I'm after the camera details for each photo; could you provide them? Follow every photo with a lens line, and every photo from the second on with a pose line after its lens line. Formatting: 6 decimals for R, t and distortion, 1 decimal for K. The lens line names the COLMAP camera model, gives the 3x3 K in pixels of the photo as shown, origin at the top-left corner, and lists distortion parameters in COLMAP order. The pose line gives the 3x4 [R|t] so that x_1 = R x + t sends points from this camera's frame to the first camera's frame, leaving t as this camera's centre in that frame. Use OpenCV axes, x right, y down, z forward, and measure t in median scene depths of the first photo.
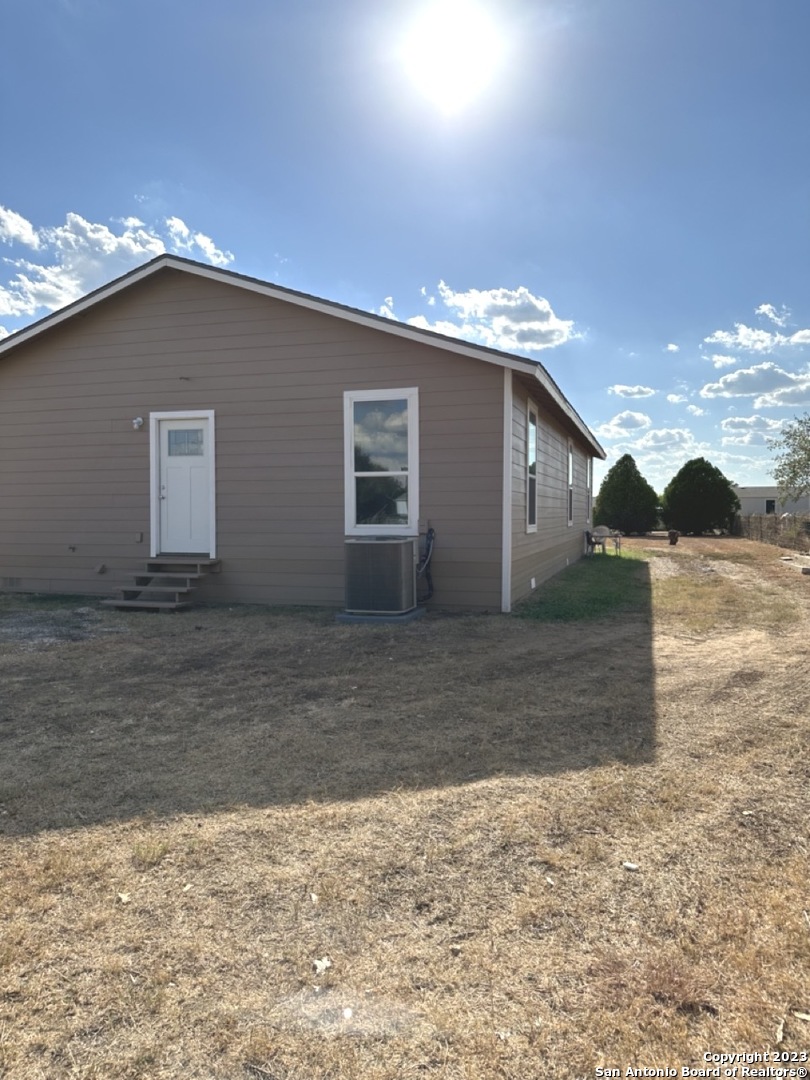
lens RADIAL K [[763.6, 0, 405.0], [0, 763.6, 540.0], [0, 0, 1]] dist [0.036281, -0.043275]
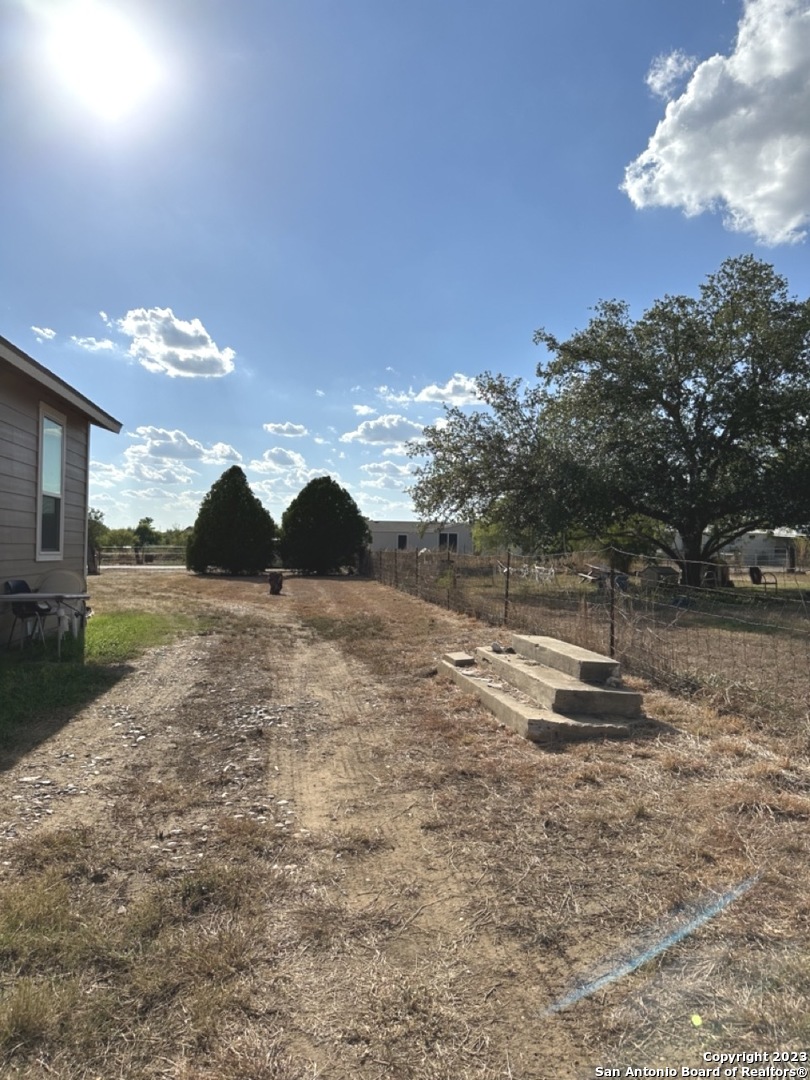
lens RADIAL K [[763.6, 0, 405.0], [0, 763.6, 540.0], [0, 0, 1]] dist [0.036281, -0.043275]
pose [[0.900228, 0.027163, 0.434571, 0.117029], [-0.009217, 0.999017, -0.043349, -0.008511], [-0.435322, 0.035018, 0.899594, 0.257840]]
